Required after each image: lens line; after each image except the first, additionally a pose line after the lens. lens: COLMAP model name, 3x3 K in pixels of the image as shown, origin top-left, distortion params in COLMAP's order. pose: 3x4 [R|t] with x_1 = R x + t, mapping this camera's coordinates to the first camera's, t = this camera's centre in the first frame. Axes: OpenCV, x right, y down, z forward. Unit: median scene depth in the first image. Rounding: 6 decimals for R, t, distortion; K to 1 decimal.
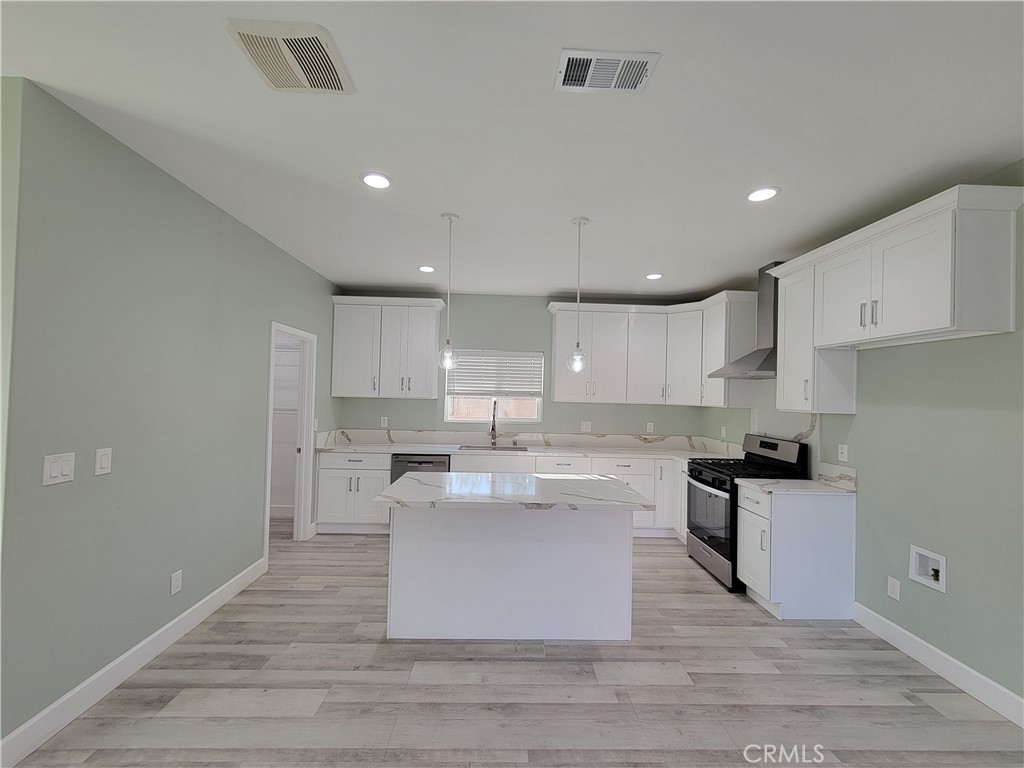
lens RADIAL K [[418.9, 0, 512.8], [0, 418.9, 385.6], [0, 0, 1]] dist [0.000896, 0.000093]
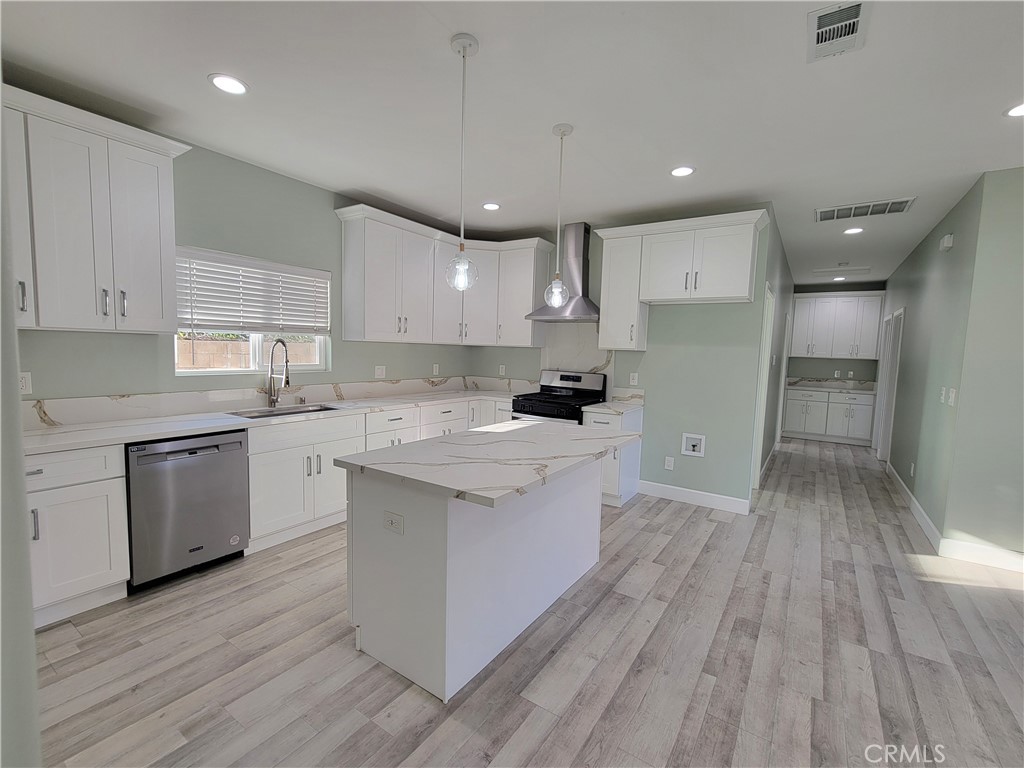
lens RADIAL K [[451.3, 0, 512.0], [0, 451.3, 384.0], [0, 0, 1]] dist [0.001864, 0.000111]
pose [[0.582660, -0.071195, 0.809591, -0.489206], [-0.032854, 0.993278, 0.110994, 0.019025], [-0.812052, -0.091270, 0.576404, 0.353427]]
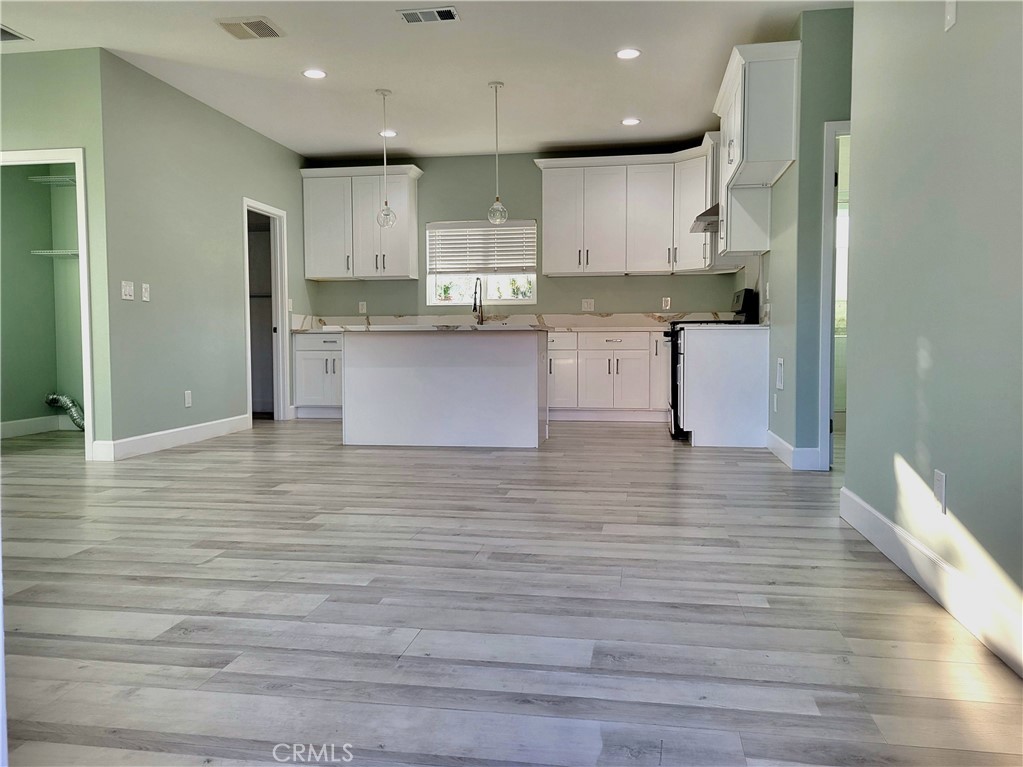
lens RADIAL K [[789.1, 0, 512.0], [0, 789.1, 370.1], [0, 0, 1]] dist [0.037179, 0.000057]
pose [[0.980797, -0.020825, -0.193917, 0.415719], [0.032398, 0.997865, 0.056701, 0.168021], [0.192322, -0.061894, 0.979378, -0.759165]]
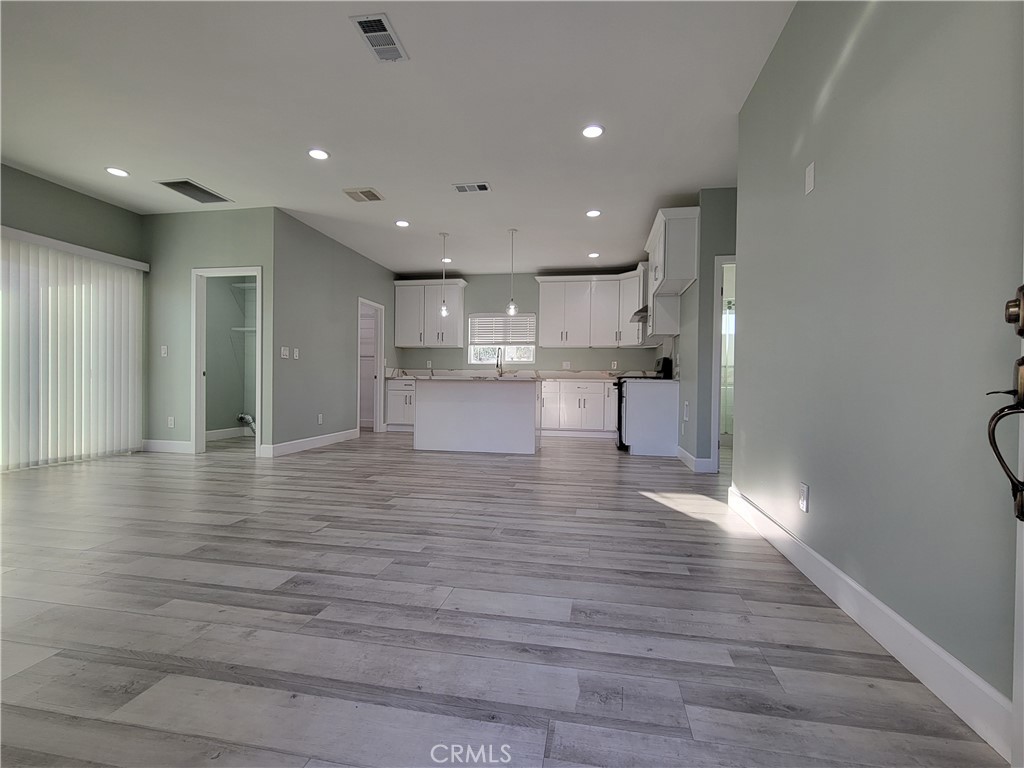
lens RADIAL K [[466.5, 0, 514.8], [0, 466.5, 385.3], [0, 0, 1]] dist [-0.002118, -0.000162]
pose [[0.979078, -0.010360, -0.203220, 0.402950], [0.015005, 0.999660, 0.021331, 0.161505], [0.202930, -0.023934, 0.978901, -0.691509]]
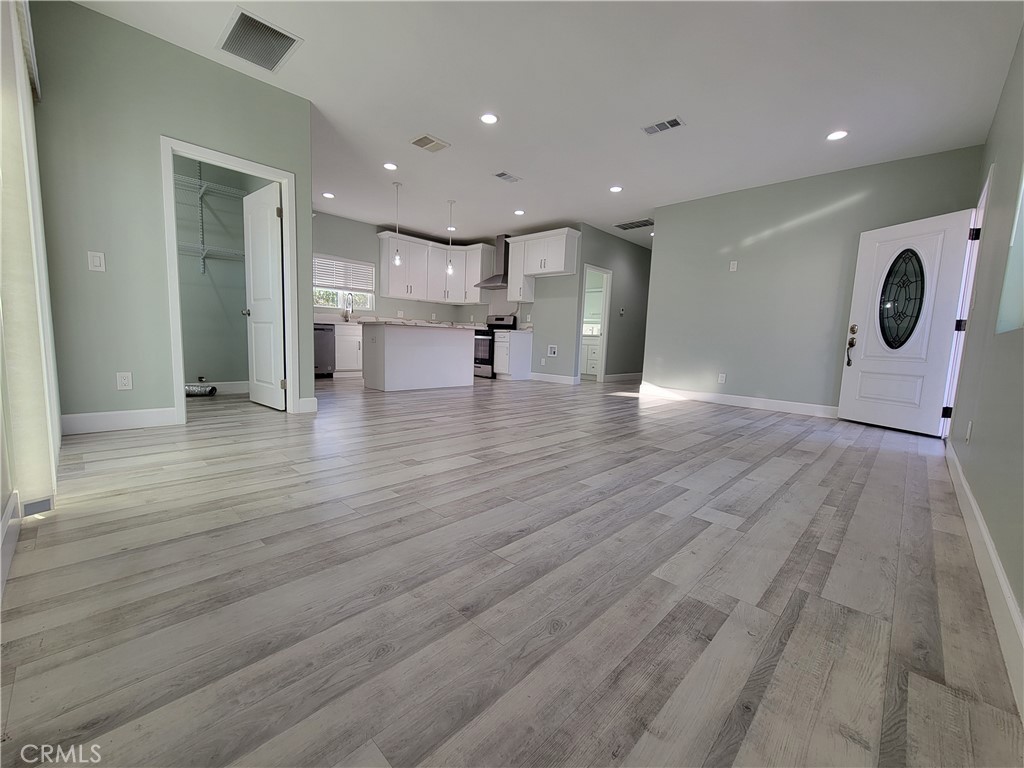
lens RADIAL K [[418.9, 0, 512.8], [0, 418.9, 385.6], [0, 0, 1]] dist [0.000896, 0.000093]
pose [[0.711766, -0.074655, 0.698438, -0.837806], [-0.035680, 0.989210, 0.142096, 0.157056], [-0.701510, -0.126060, 0.701422, -0.596385]]
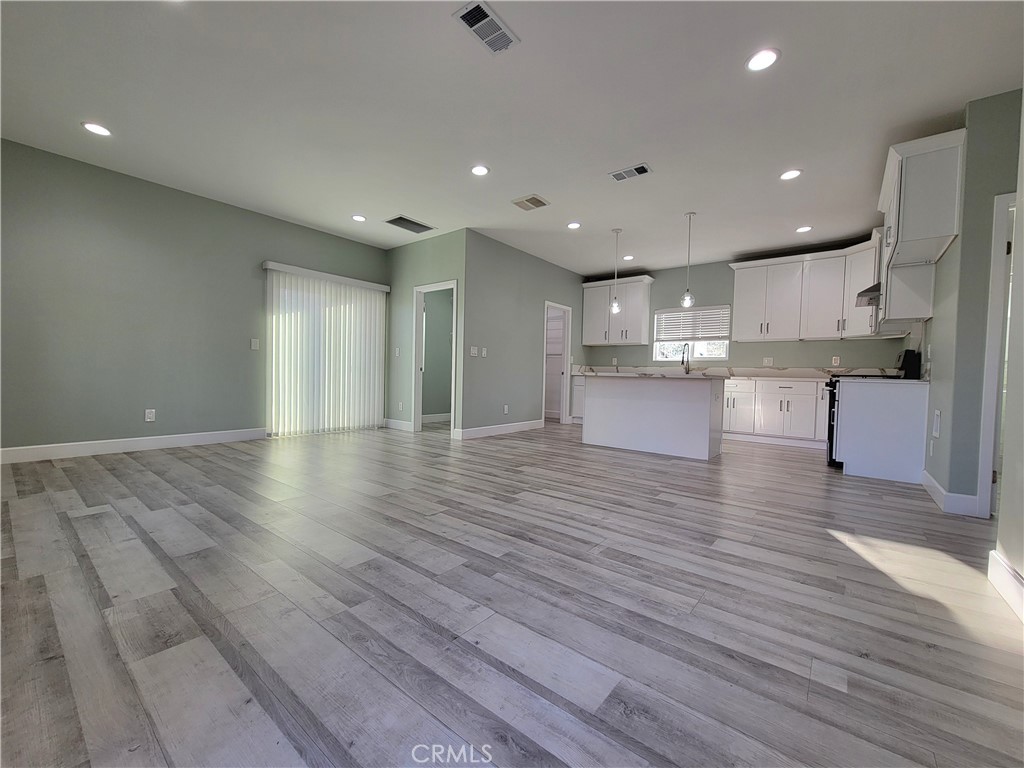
lens RADIAL K [[418.9, 0, 512.8], [0, 418.9, 385.6], [0, 0, 1]] dist [0.000896, 0.000093]
pose [[0.764841, 0.011403, -0.644119, 0.492792], [0.006640, 0.999651, 0.025581, 0.165097], [0.644185, -0.023842, 0.764498, -0.516153]]
